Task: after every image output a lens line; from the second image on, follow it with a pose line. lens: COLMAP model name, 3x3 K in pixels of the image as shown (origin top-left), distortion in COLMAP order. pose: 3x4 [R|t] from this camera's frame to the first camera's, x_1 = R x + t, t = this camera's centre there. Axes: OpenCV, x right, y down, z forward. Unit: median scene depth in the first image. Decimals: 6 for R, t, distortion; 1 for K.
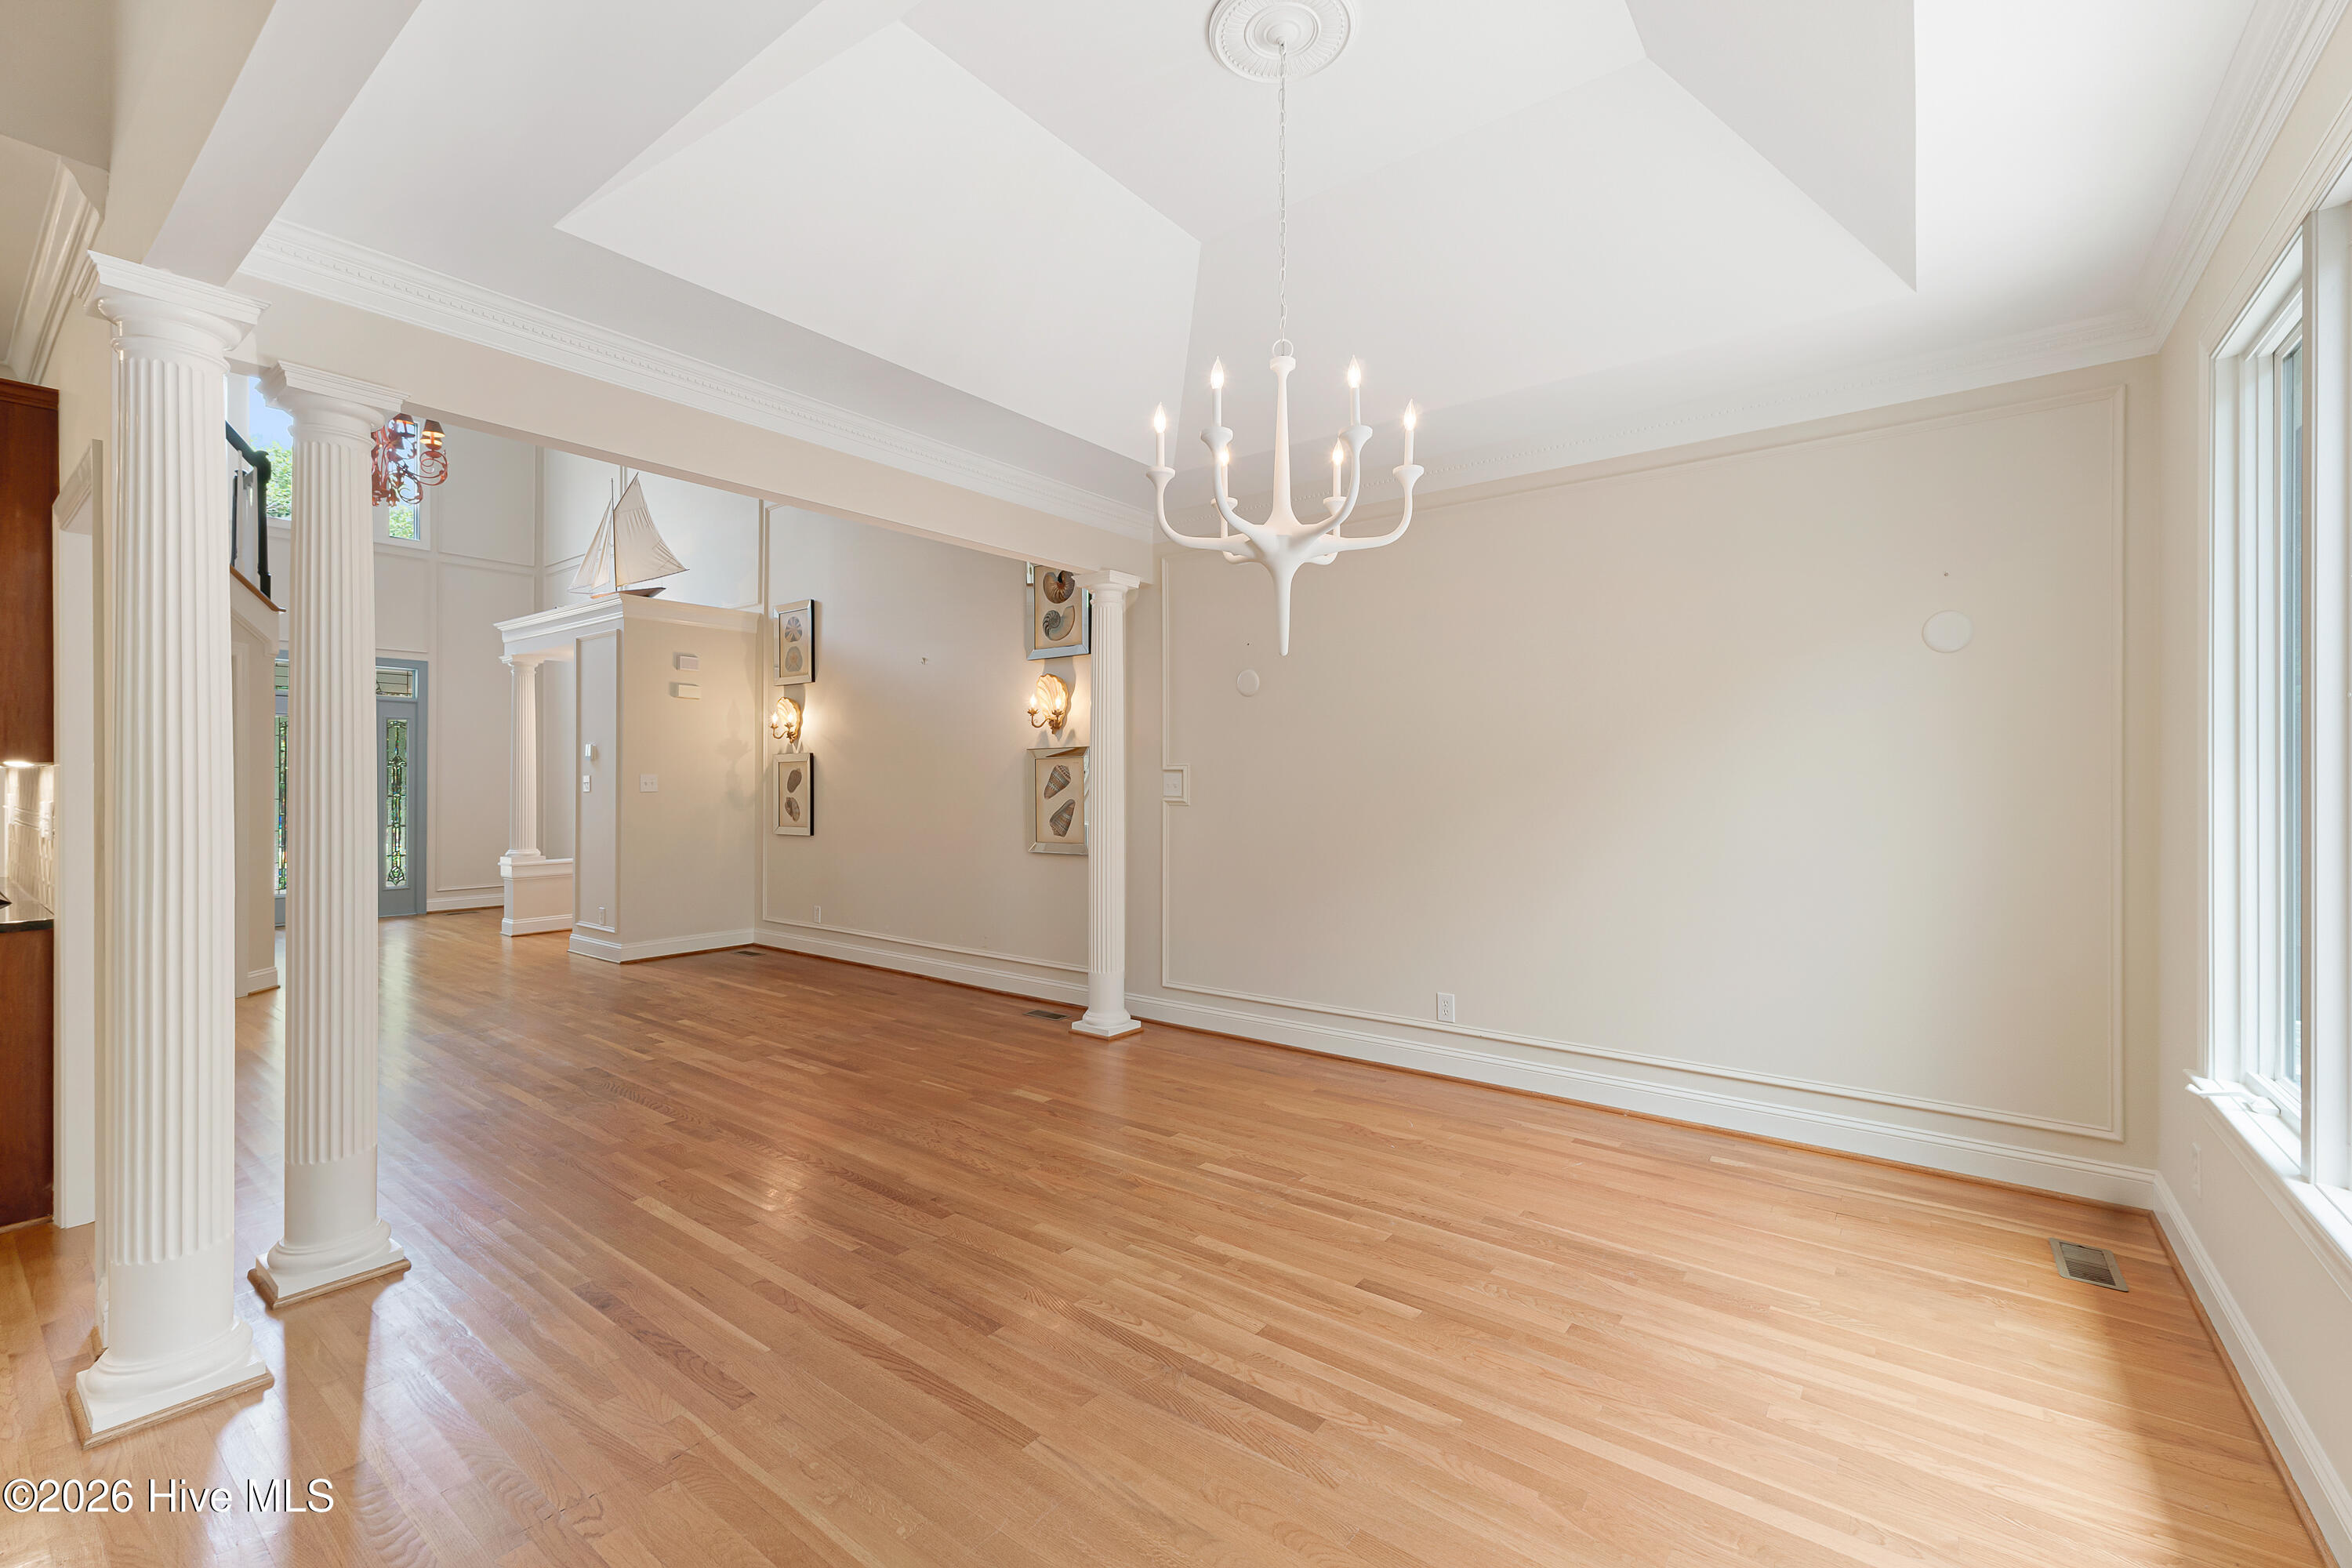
lens RADIAL K [[1008.0, 0, 1150.1], [0, 1008.0, 776.1], [0, 0, 1]] dist [0.000424, 0.000003]
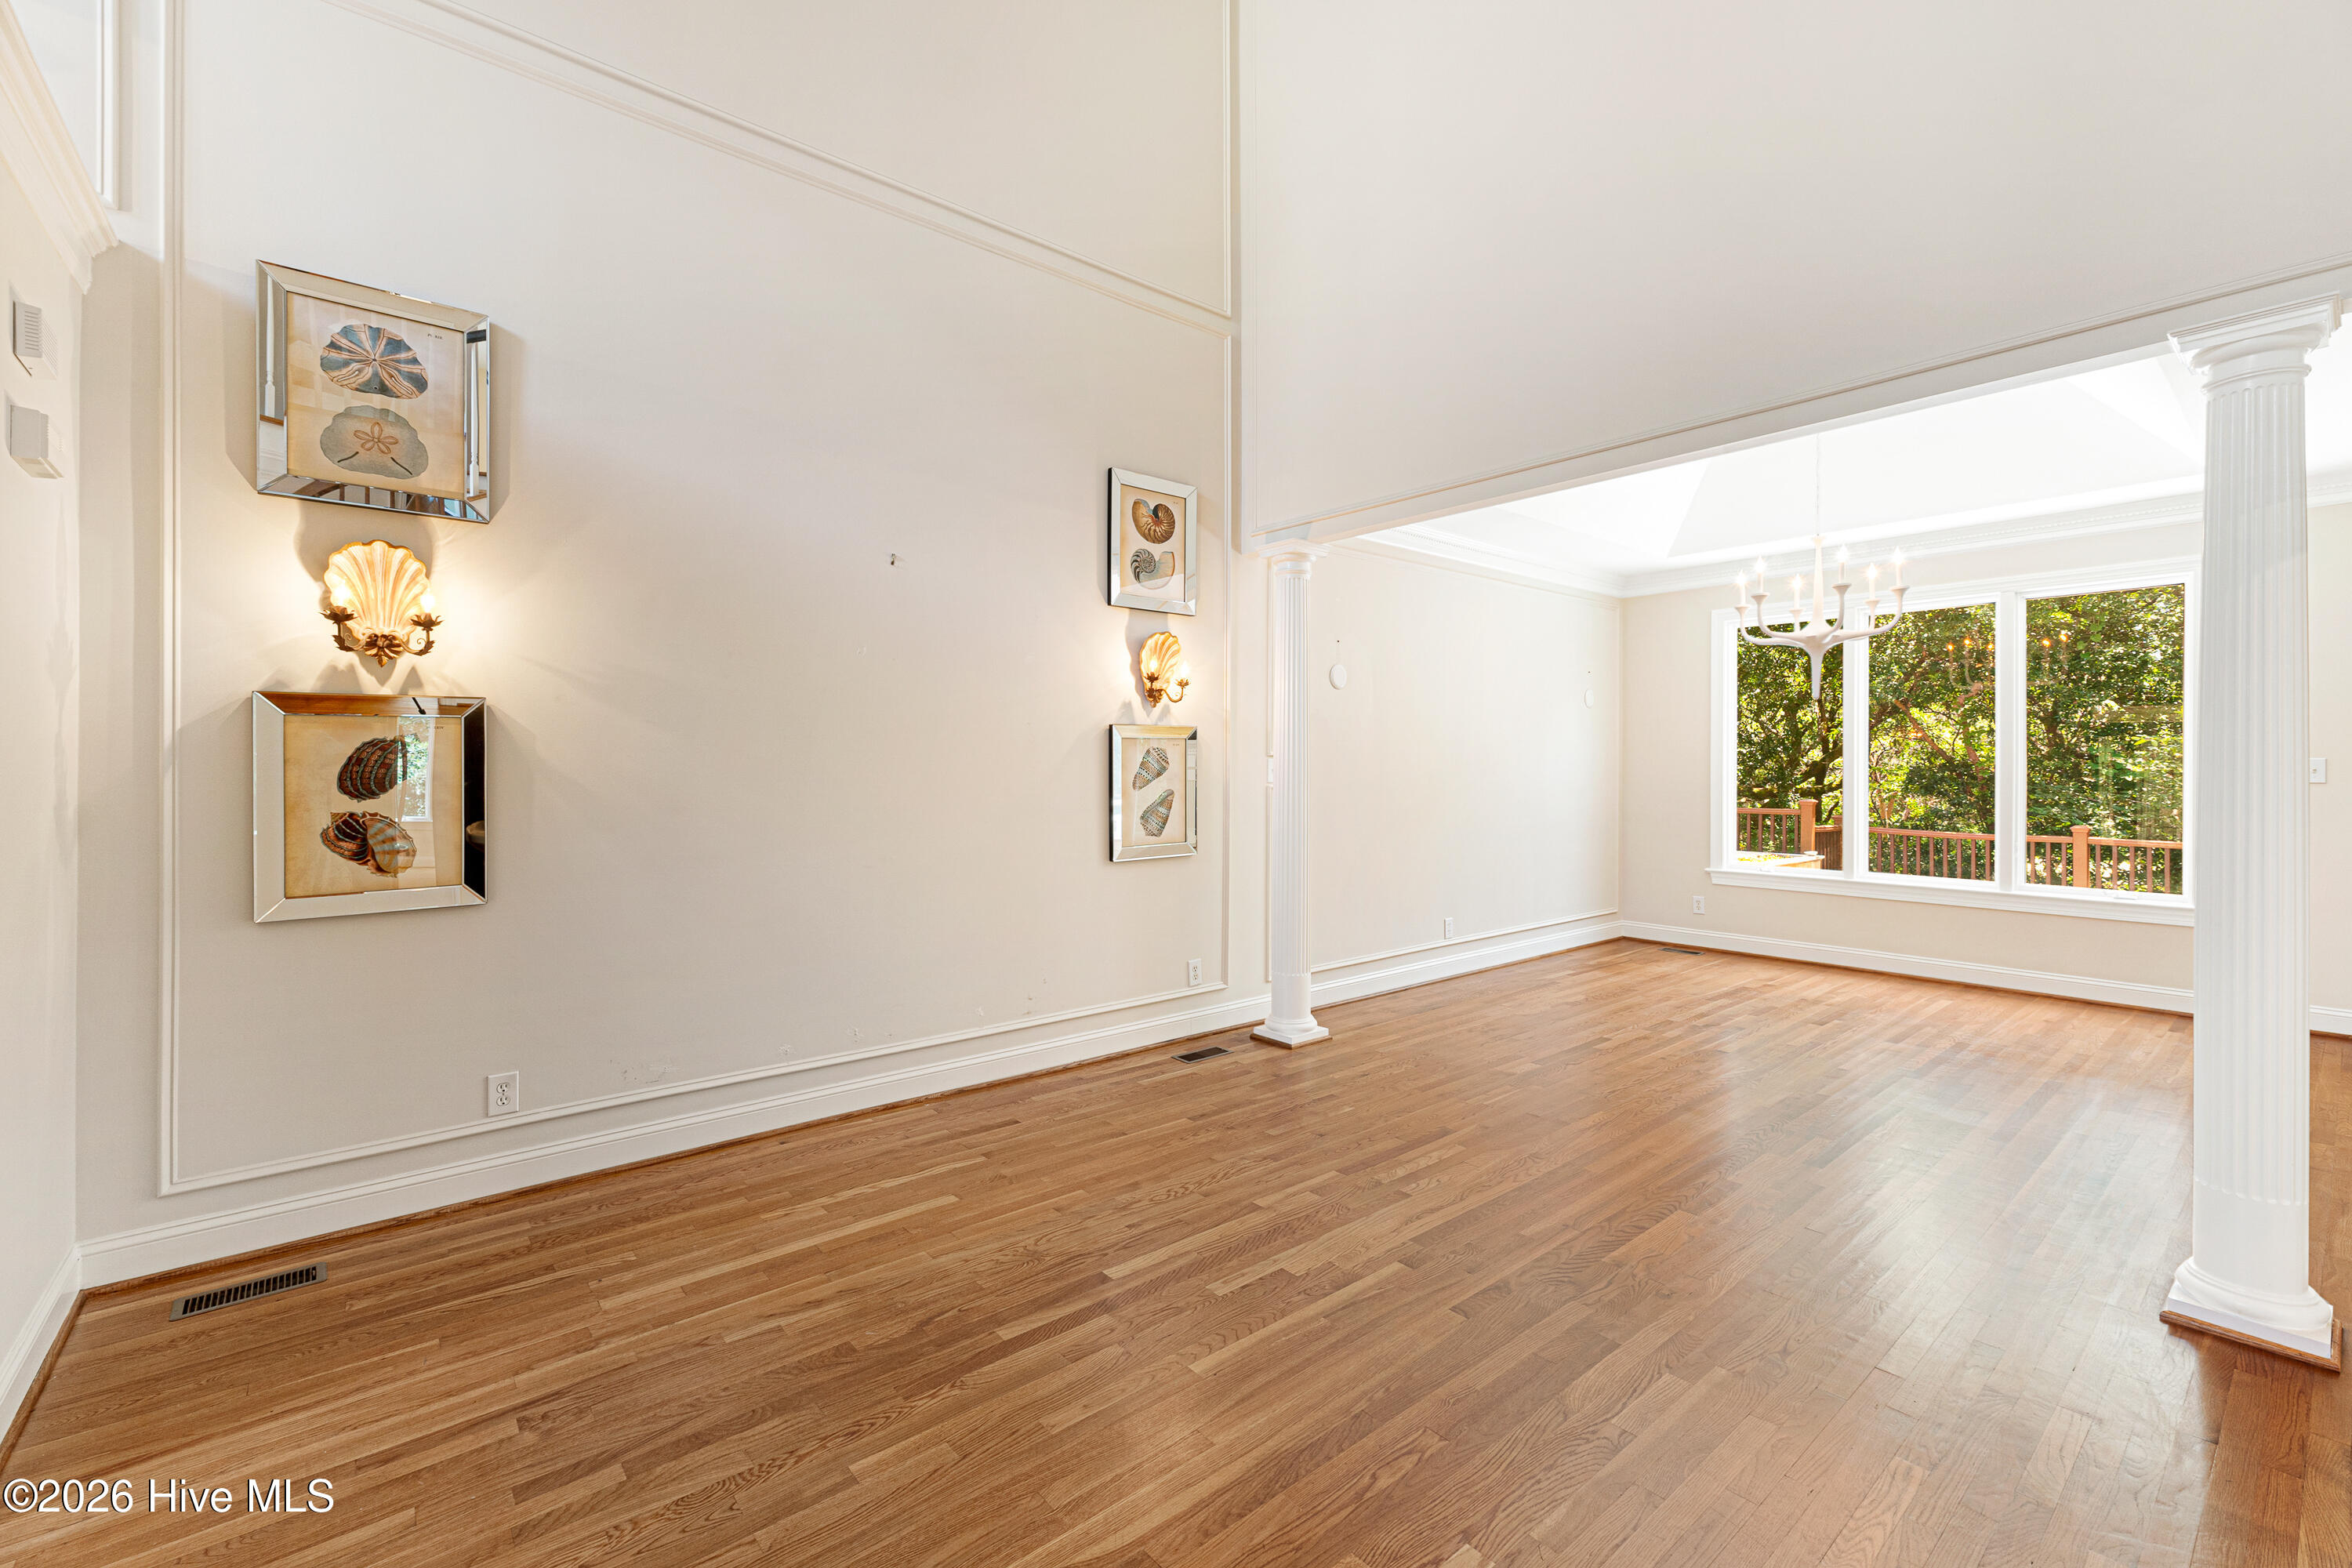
lens RADIAL K [[981.2, 0, 1244.2], [0, 981.2, 768.5], [0, 0, 1]] dist [0.008735, 0.000129]
pose [[0.177084, -0.002577, 0.984192, -0.834769], [-0.005312, 0.999980, 0.003574, 0.002715], [-0.984181, -0.005861, 0.177067, 0.788485]]
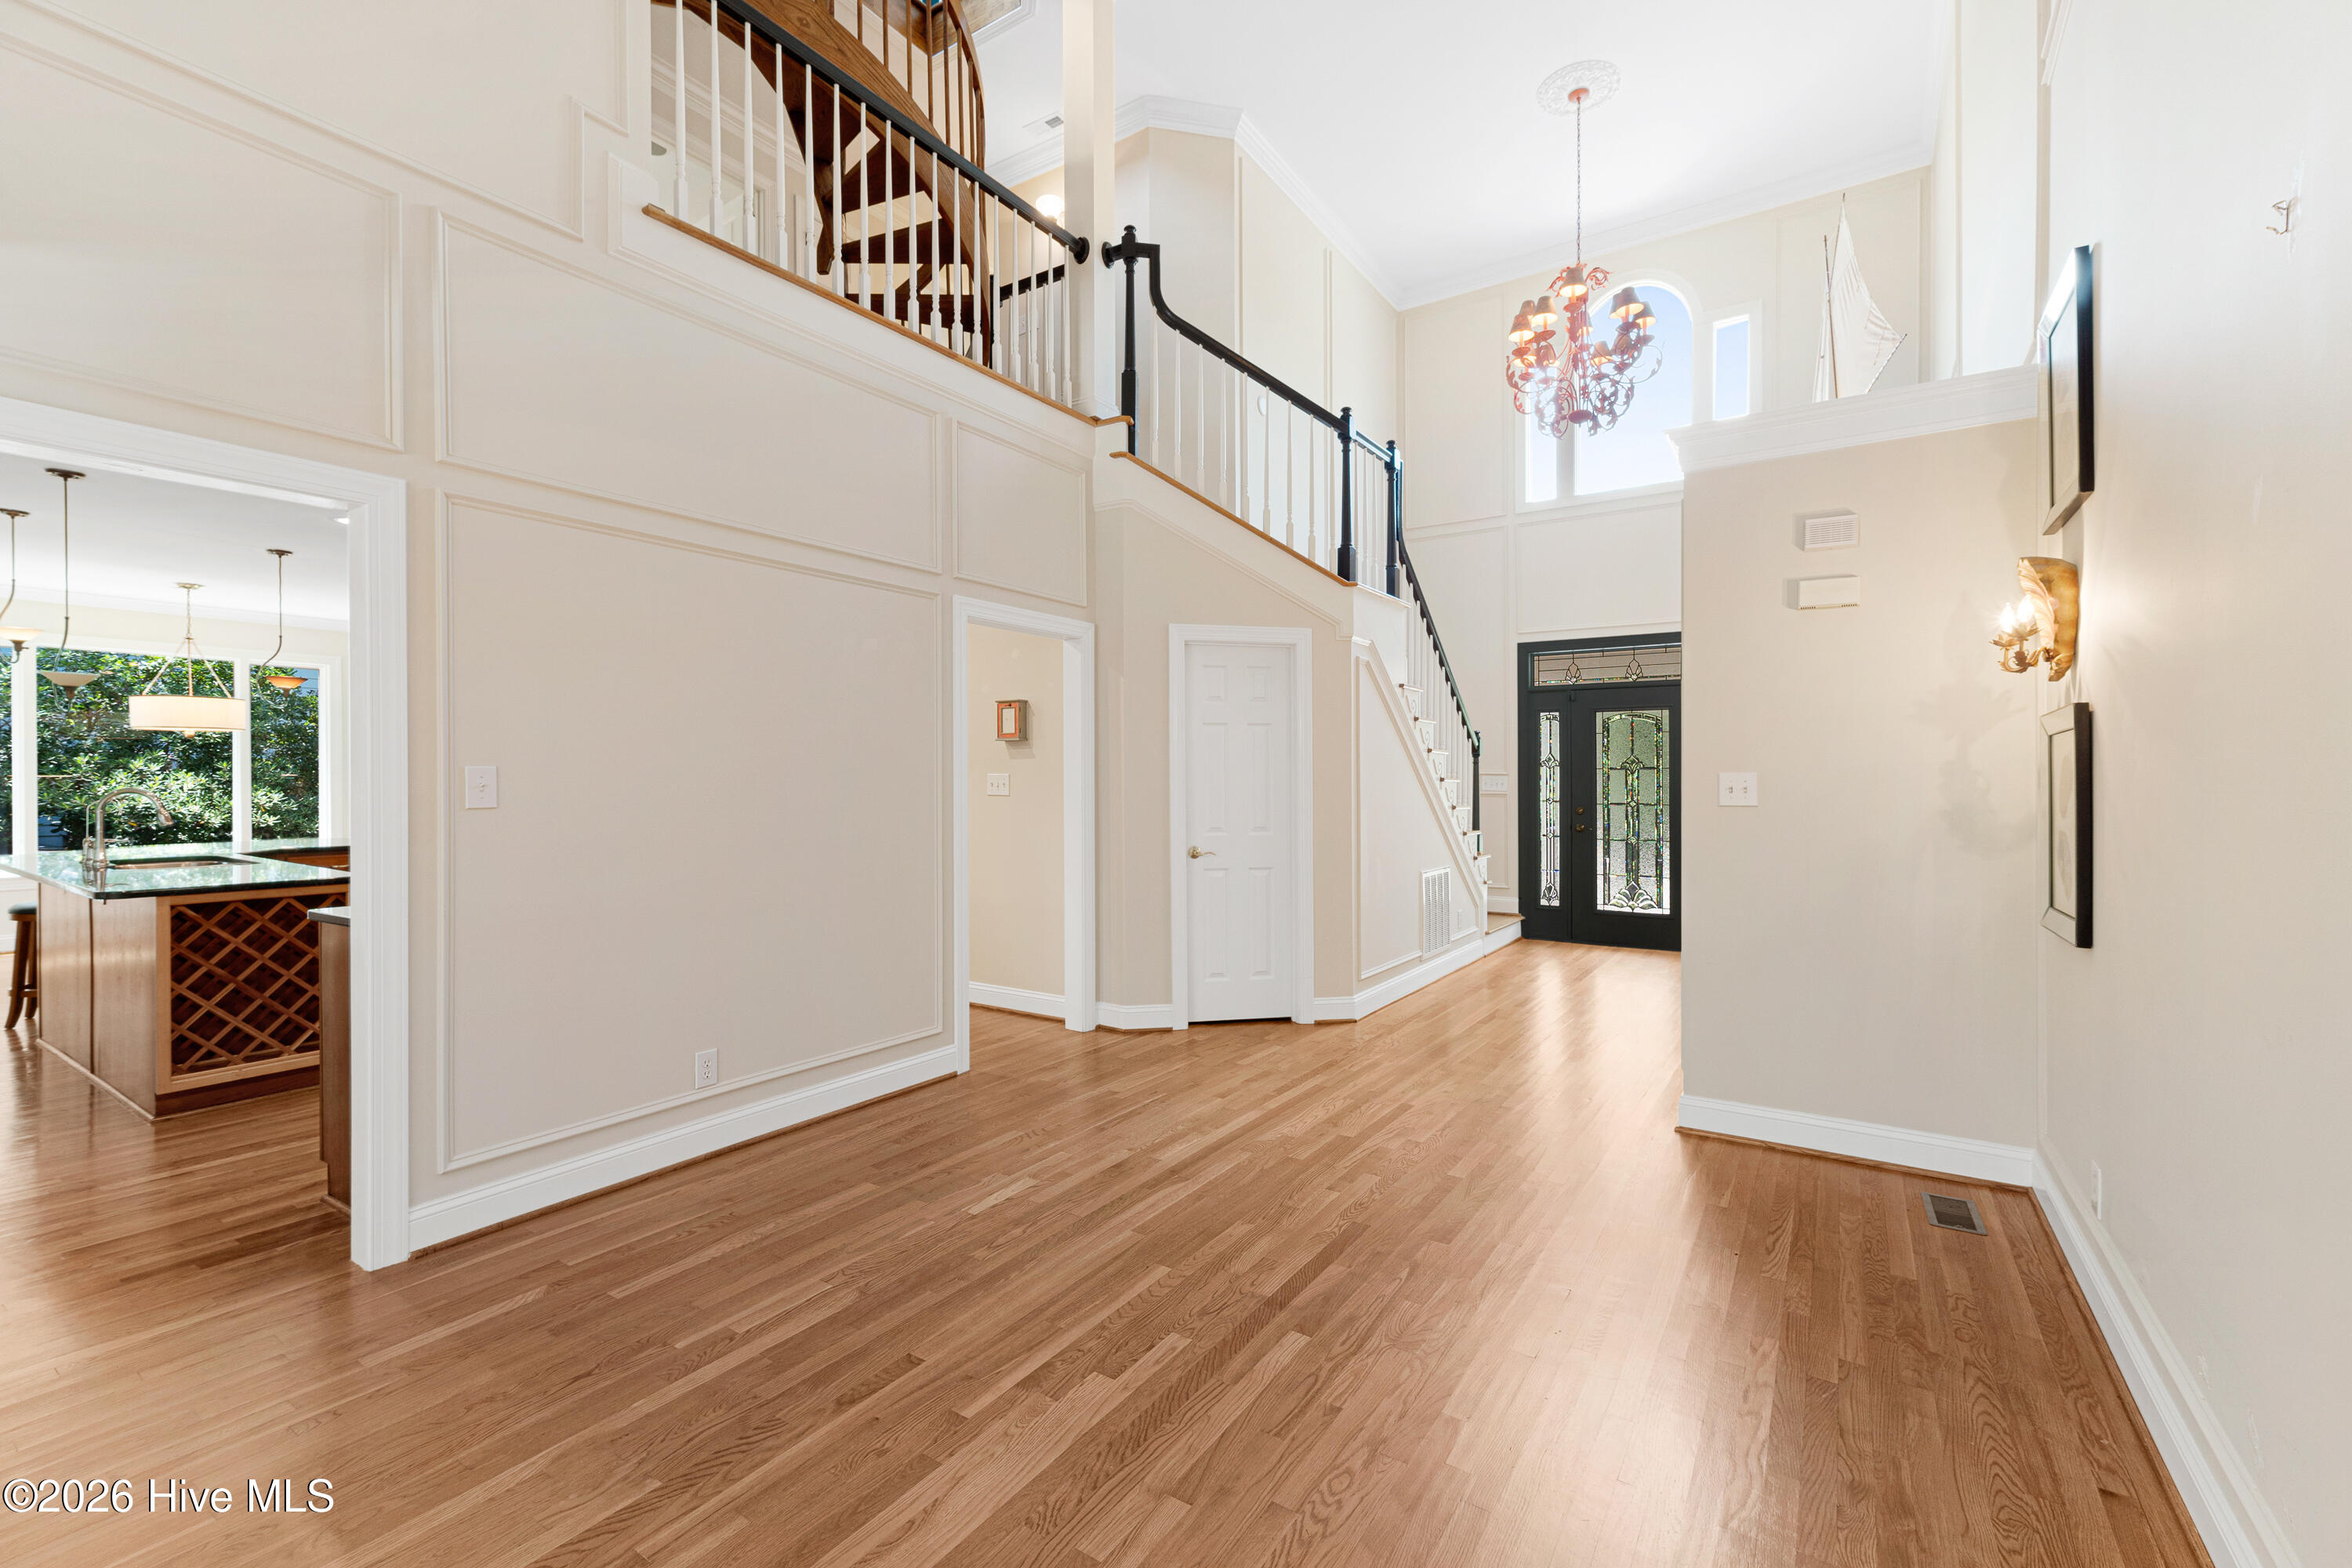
lens RADIAL K [[954.4, 0, 1220.7], [0, 954.4, 789.5], [0, 0, 1]] dist [0.000444, 0.000026]
pose [[0.092792, 0.000502, -0.995685, -0.059275], [-0.001545, 0.999999, 0.000360, 0.008836], [0.995684, 0.001505, 0.092792, 0.853081]]
